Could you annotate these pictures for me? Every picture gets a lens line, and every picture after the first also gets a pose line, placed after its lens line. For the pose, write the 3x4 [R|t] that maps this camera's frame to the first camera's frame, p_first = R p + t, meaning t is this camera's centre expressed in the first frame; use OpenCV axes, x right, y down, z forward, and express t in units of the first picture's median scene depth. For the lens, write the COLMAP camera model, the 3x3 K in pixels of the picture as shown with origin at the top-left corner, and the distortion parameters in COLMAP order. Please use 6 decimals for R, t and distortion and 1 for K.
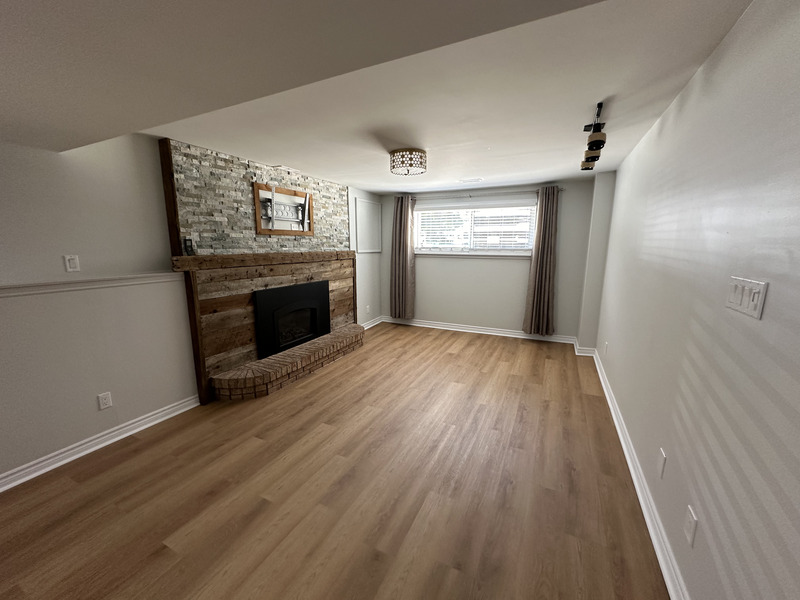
lens RADIAL K [[318.0, 0, 400.3], [0, 318.0, 302.0], [0, 0, 1]] dist [-0.012118, 0.000557]
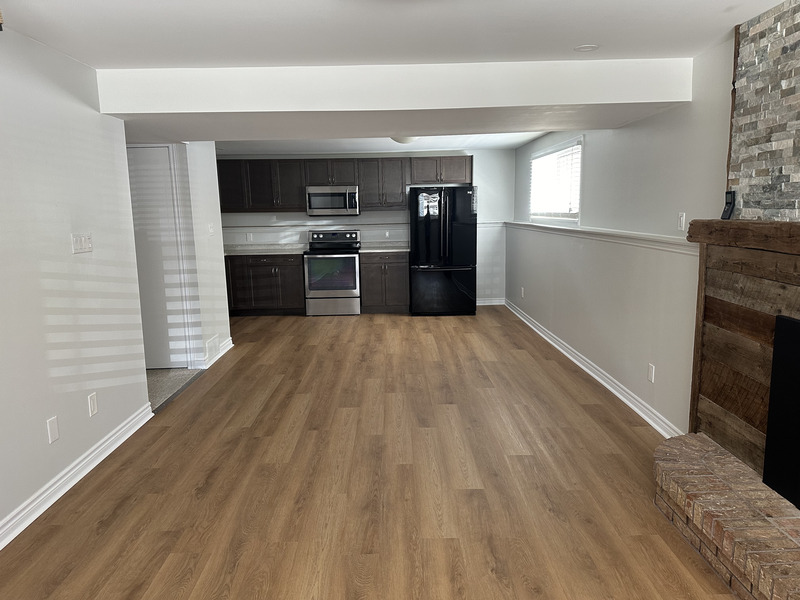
lens RADIAL K [[558.4, 0, 400.1], [0, 558.4, 301.1], [0, 0, 1]] dist [0.033713, -0.053145]
pose [[-0.892889, 0.090864, -0.441014, 0.332272], [-0.062287, 0.945087, 0.320828, -0.292858], [0.445948, 0.313933, -0.838198, 1.613913]]
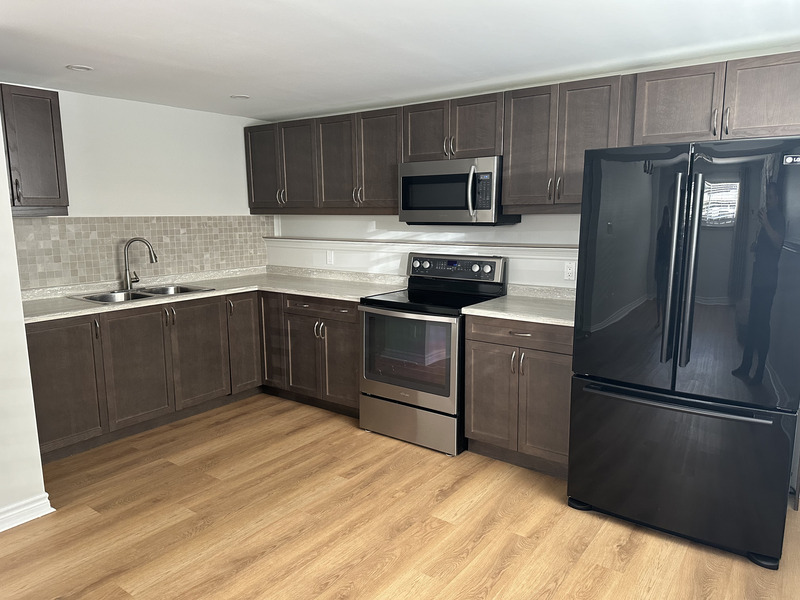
lens RADIAL K [[558.4, 0, 393.0], [0, 558.4, 296.7], [0, 0, 1]] dist [0.033713, -0.053145]
pose [[-0.981766, -0.019791, 0.189062, 0.310023], [0.043567, 0.944667, 0.325125, -0.287889], [-0.185035, 0.327434, -0.926579, 1.586774]]
